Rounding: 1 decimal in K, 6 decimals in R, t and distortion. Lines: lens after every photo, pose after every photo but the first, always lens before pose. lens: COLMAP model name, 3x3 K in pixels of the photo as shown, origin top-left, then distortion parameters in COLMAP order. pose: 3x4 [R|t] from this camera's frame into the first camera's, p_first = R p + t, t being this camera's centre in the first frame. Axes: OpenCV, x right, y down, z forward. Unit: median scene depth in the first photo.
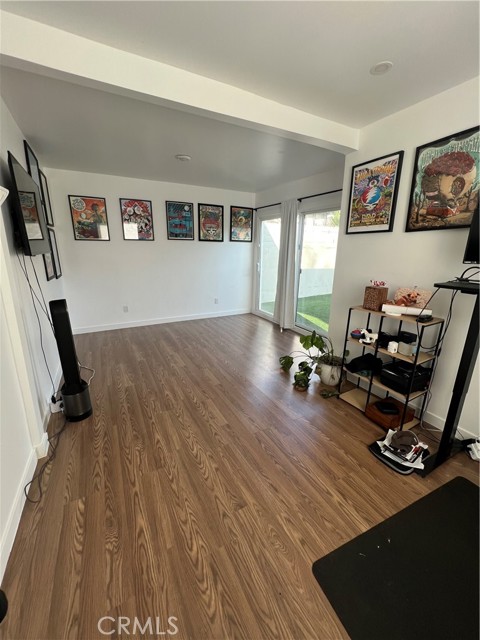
lens RADIAL K [[256.5, 0, 240.4], [0, 256.5, 318.8], [0, 0, 1]] dist [-0.002824, 0.000262]
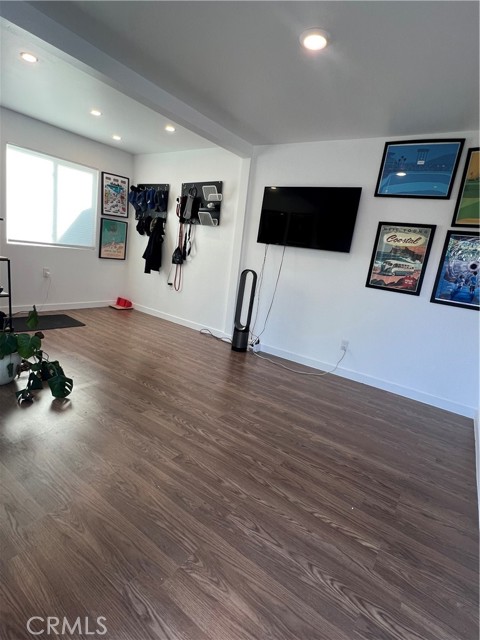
lens RADIAL K [[325.8, 0, 240.8], [0, 325.8, 320.2], [0, 0, 1]] dist [0.001248, 0.000617]
pose [[-0.885539, -0.022132, -0.464037, 0.157473], [-0.244950, 0.870978, 0.425908, -0.386487], [0.394739, 0.490824, -0.776706, 1.610620]]
